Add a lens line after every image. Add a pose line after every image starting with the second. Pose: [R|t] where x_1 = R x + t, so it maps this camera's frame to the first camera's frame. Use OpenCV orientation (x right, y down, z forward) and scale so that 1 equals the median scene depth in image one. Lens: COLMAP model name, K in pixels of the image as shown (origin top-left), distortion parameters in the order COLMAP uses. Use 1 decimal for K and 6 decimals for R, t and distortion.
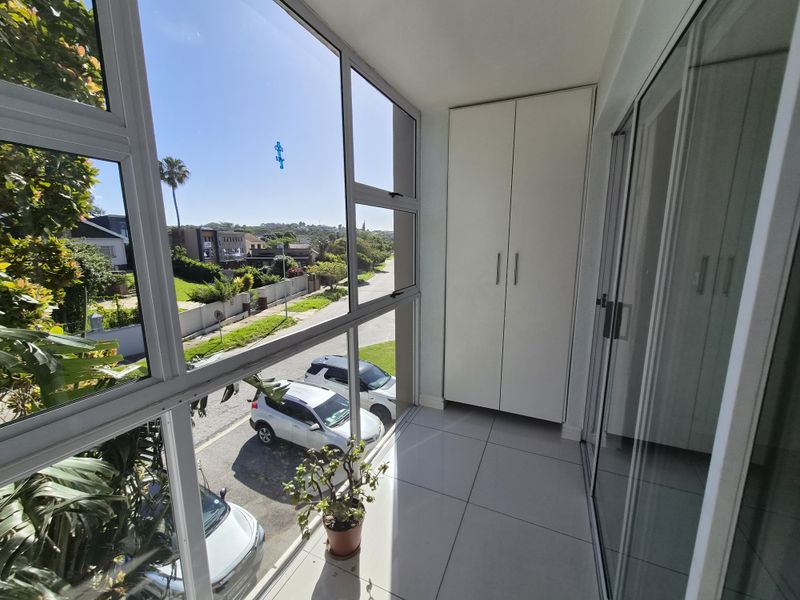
lens RADIAL K [[327.2, 0, 399.0], [0, 327.2, 296.0], [0, 0, 1]] dist [0.001042, 0.000280]
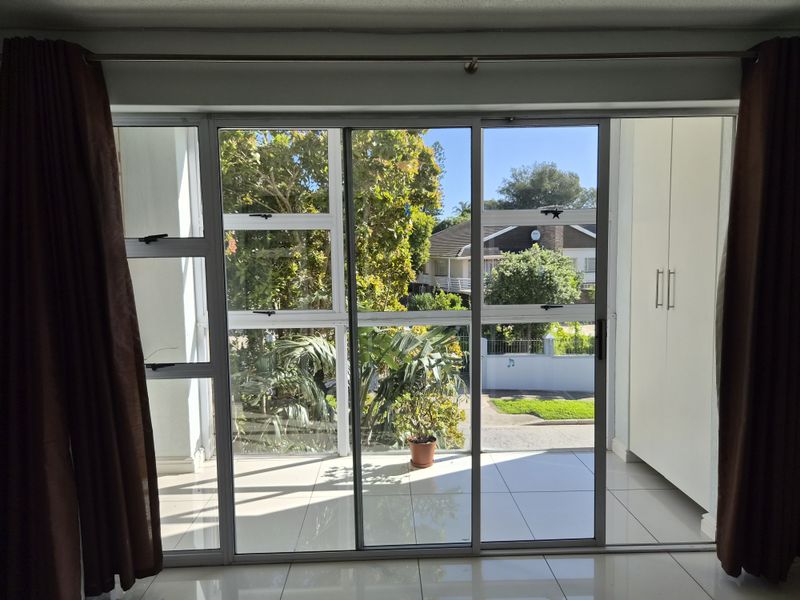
lens RADIAL K [[535.3, 0, 400.0], [0, 535.3, 300.0], [0, 0, 1]] dist [0.081576, -0.075537]
pose [[0.446148, 0.079677, -0.891405, 1.045509], [-0.146512, 0.989094, 0.015079, 0.014986], [0.882885, 0.123874, 0.452956, -0.142444]]
